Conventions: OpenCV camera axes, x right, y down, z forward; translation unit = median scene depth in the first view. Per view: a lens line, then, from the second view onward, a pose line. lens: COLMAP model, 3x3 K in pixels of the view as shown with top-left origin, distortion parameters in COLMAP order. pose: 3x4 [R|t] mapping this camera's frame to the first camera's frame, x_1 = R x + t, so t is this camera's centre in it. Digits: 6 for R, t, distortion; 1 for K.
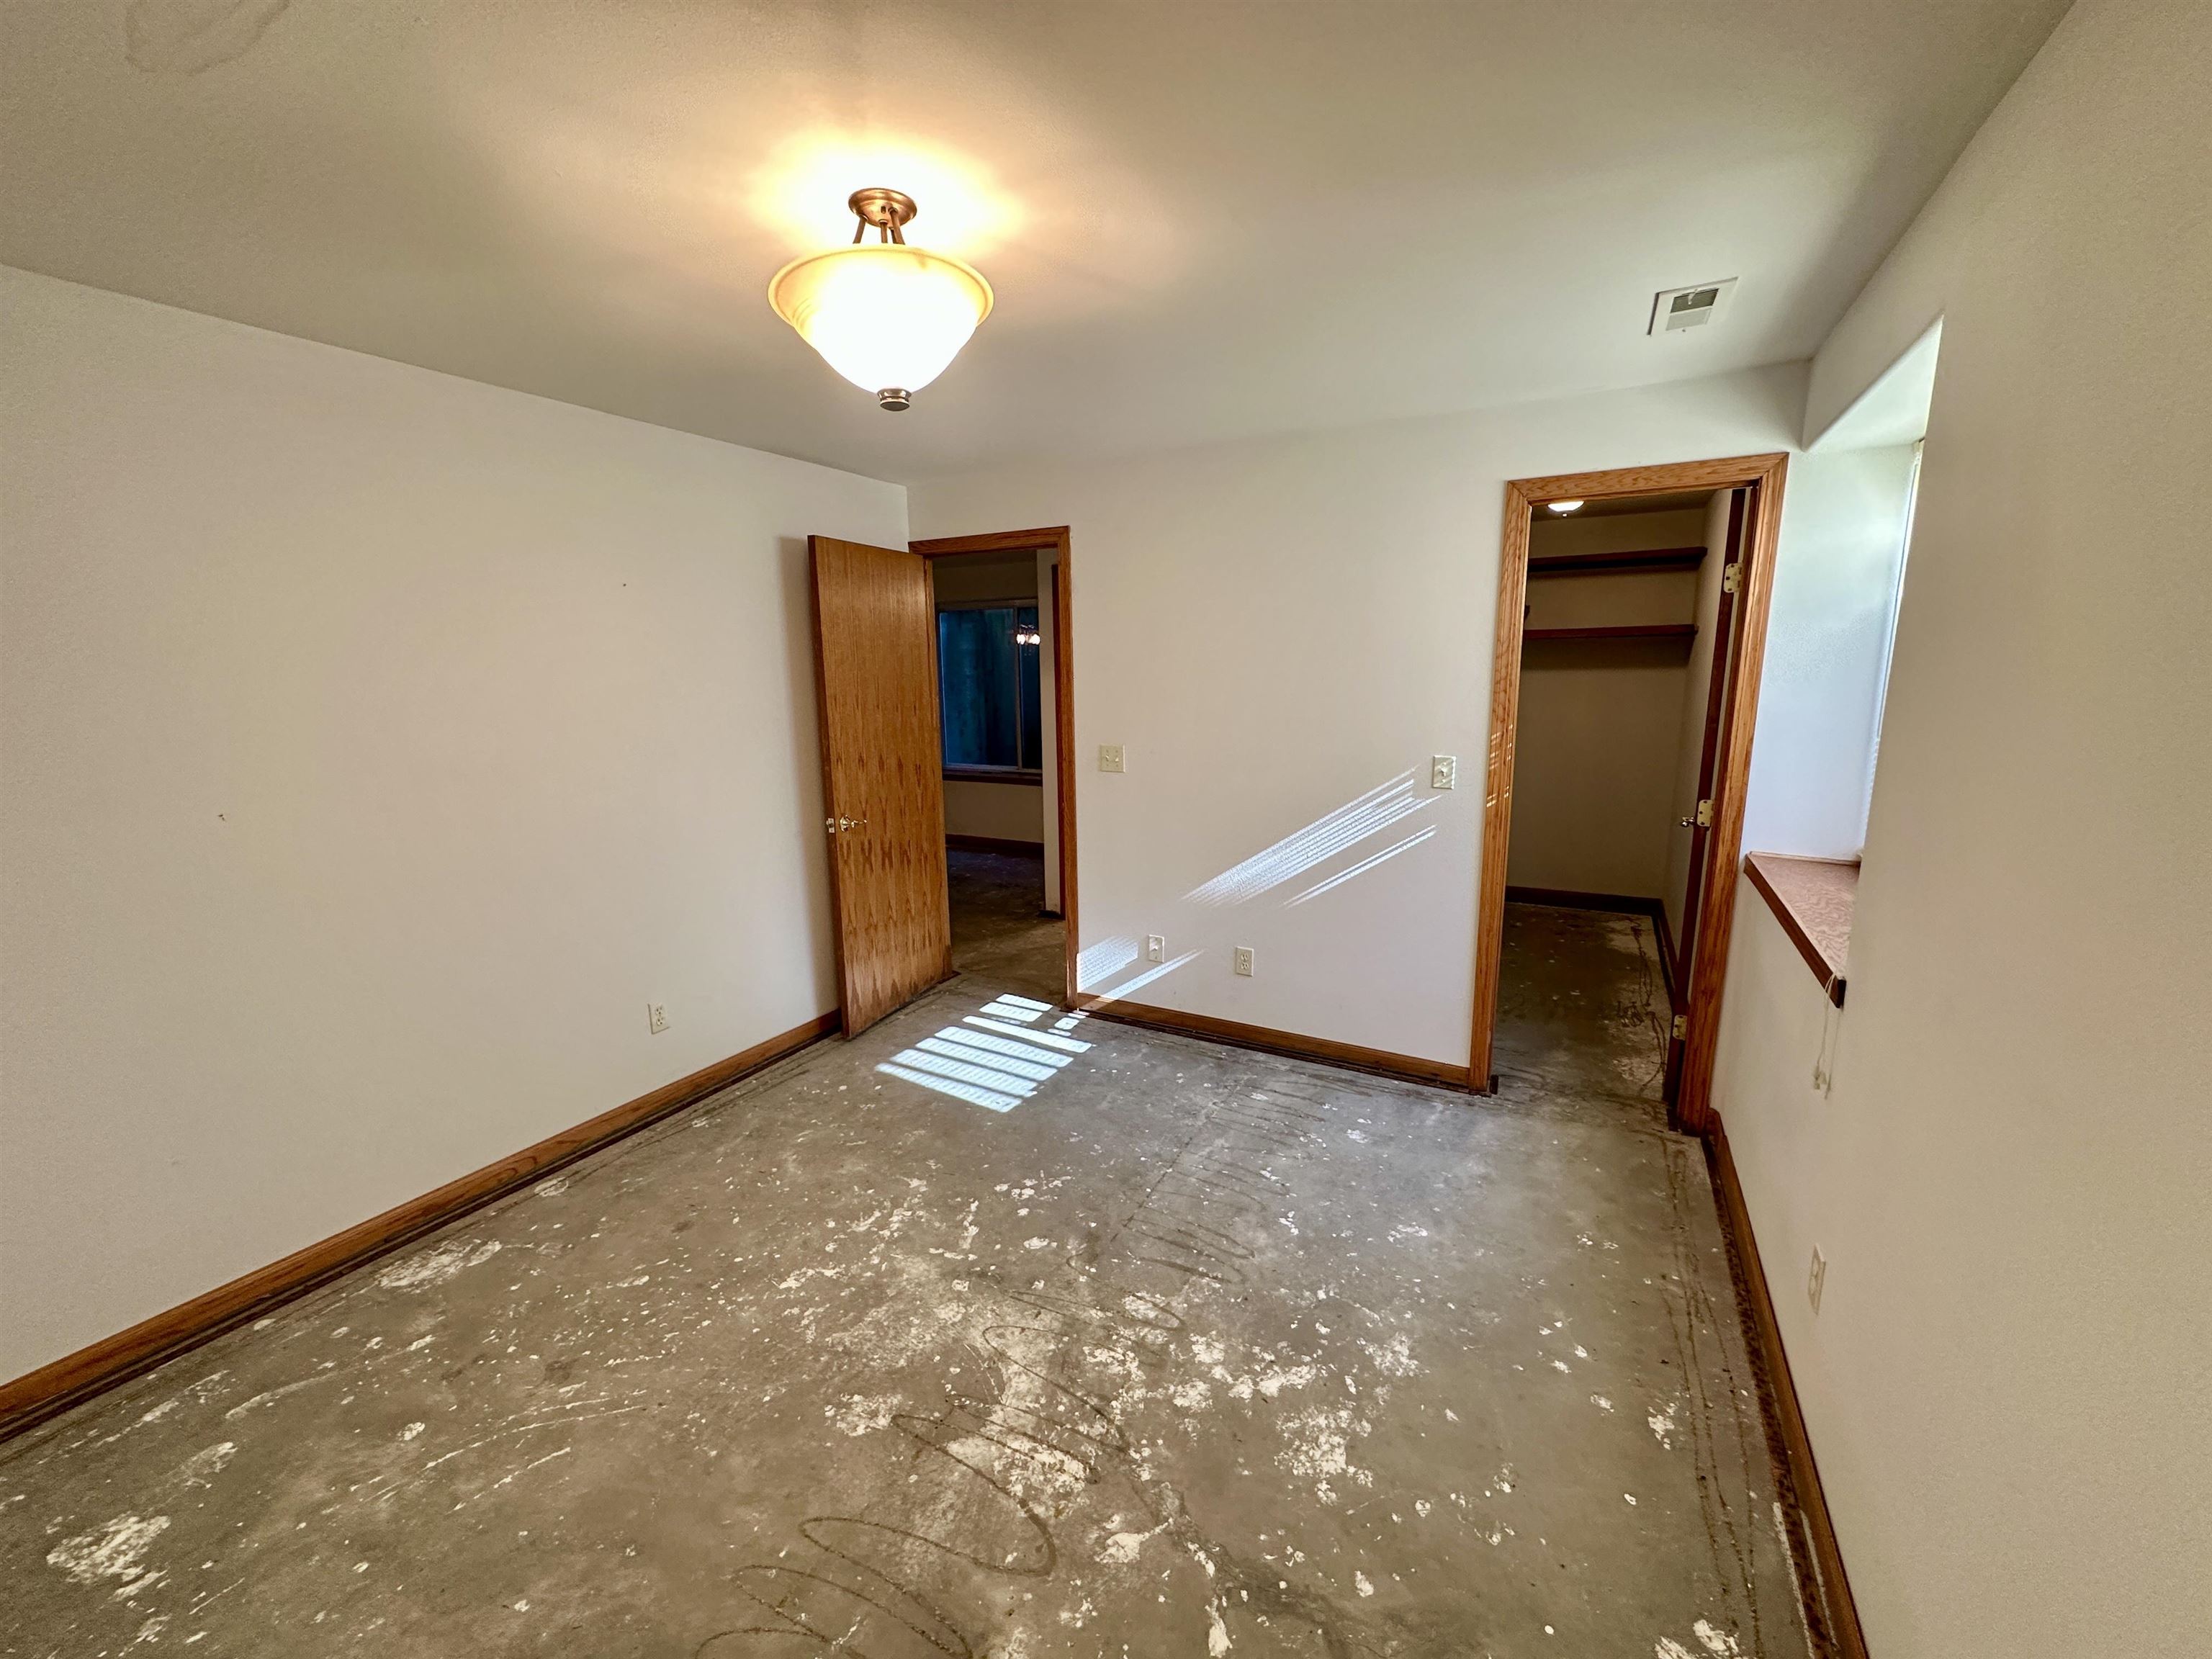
lens RADIAL K [[880.5, 0, 1103.4], [0, 880.5, 829.6], [0, 0, 1]] dist [-0.004472, 0.000377]
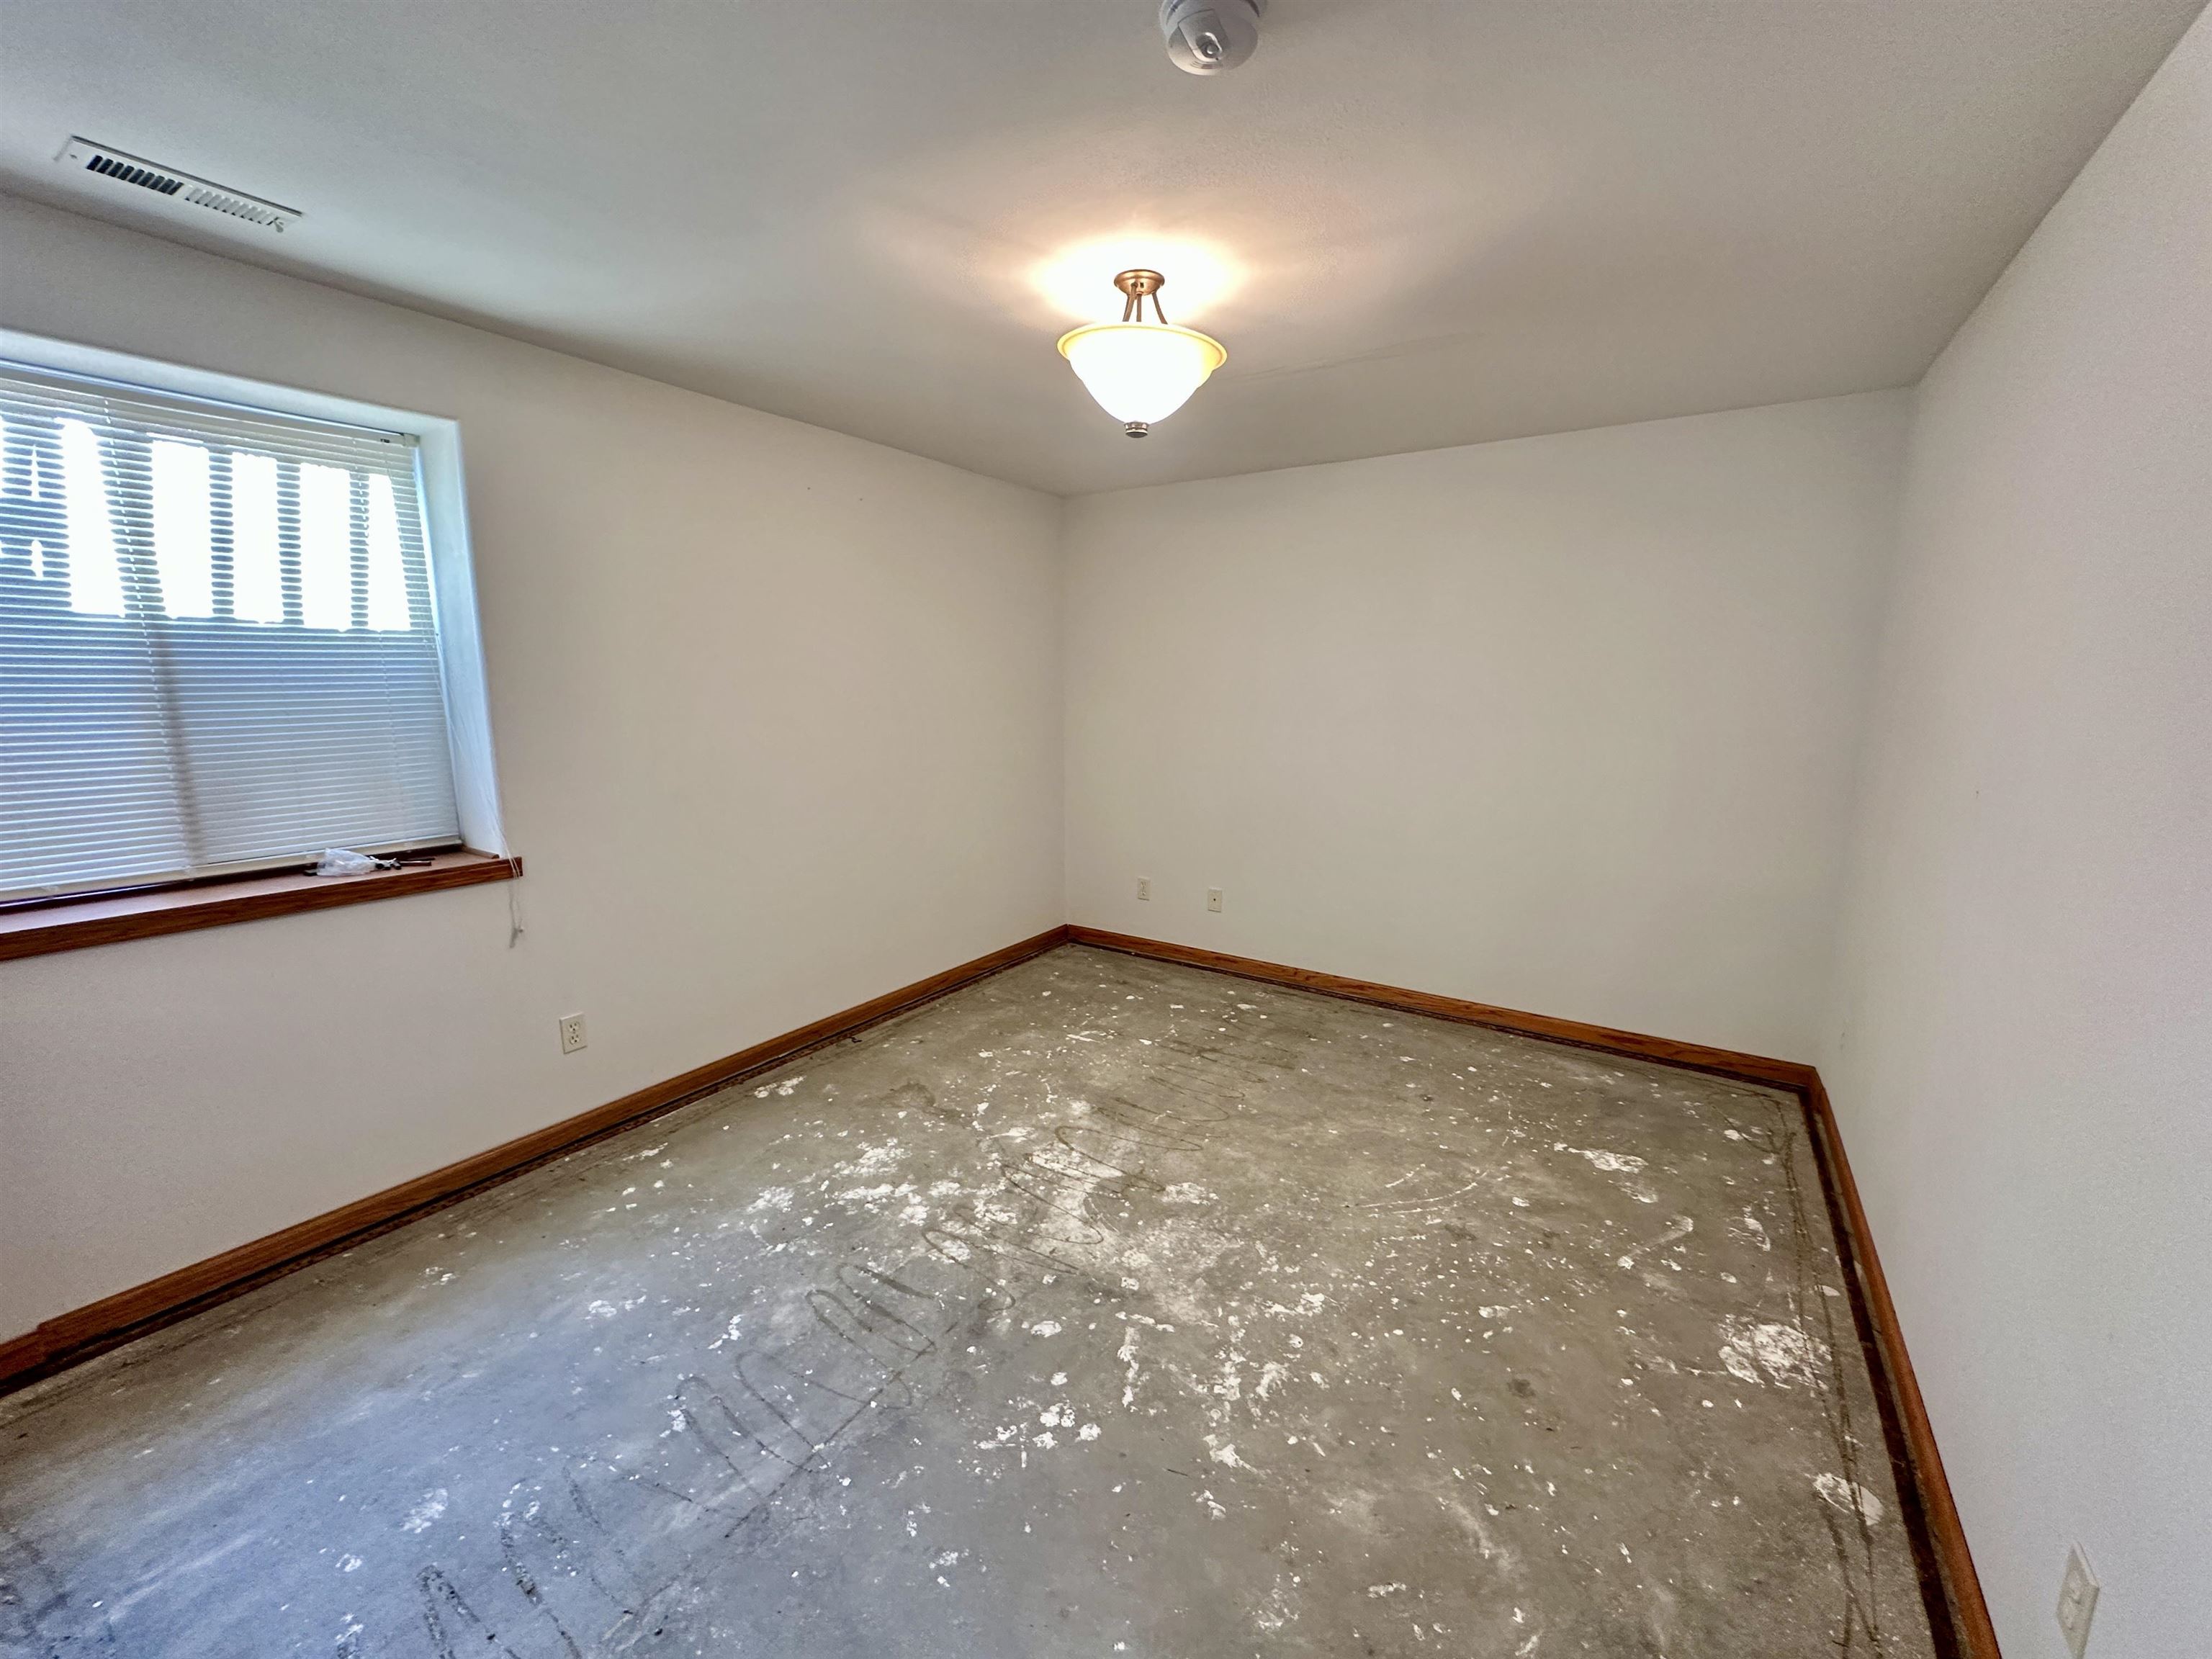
lens RADIAL K [[880.5, 0, 1107.1], [0, 880.5, 828.3], [0, 0, 1]] dist [-0.004472, 0.000377]
pose [[-0.996762, -0.001961, 0.080387, -0.225751], [0.026138, 0.937508, 0.346980, -0.293036], [-0.076044, 0.347958, -0.934421, 1.821326]]
